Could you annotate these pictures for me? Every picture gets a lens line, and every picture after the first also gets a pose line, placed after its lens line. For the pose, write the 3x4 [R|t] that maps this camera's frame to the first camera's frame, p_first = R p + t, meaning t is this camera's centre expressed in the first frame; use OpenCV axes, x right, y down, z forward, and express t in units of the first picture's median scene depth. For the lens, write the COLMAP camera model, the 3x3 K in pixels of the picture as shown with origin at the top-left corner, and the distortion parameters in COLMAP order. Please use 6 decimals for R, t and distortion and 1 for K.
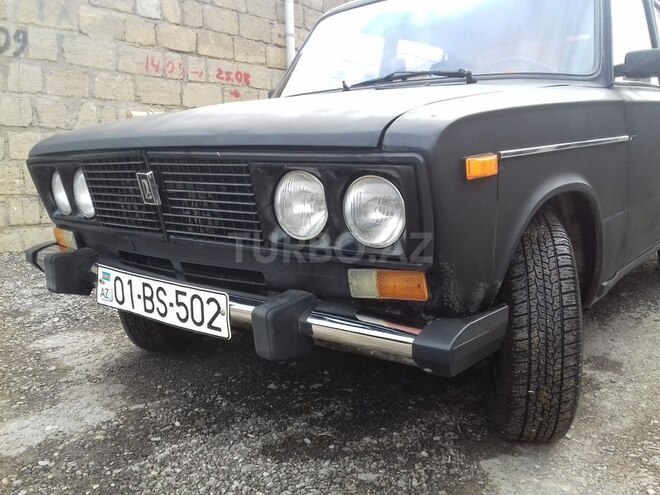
lens RADIAL K [[640.0, 0, 330.0], [0, 640.0, 247.5], [0, 0, 1]] dist [0.044117, -0.003032]
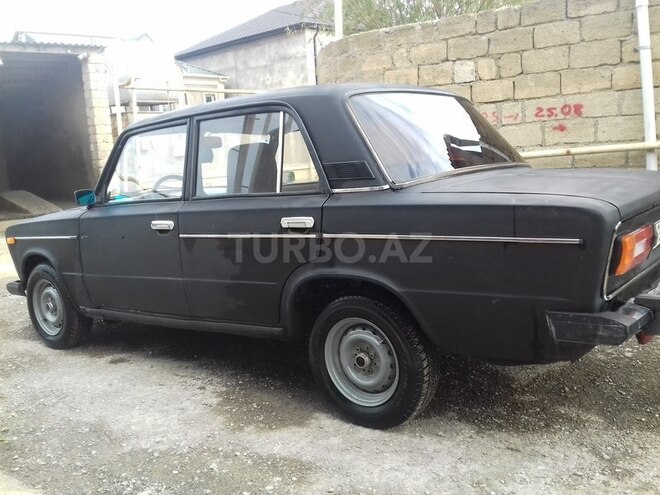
lens RADIAL K [[640.0, 0, 330.0], [0, 640.0, 247.5], [0, 0, 1]] dist [0.044117, -0.003032]
pose [[-0.029176, 0.166925, -0.985538, 0.911285], [-0.077590, 0.982604, 0.168725, -0.203658], [0.996558, 0.081391, -0.015717, 0.692844]]
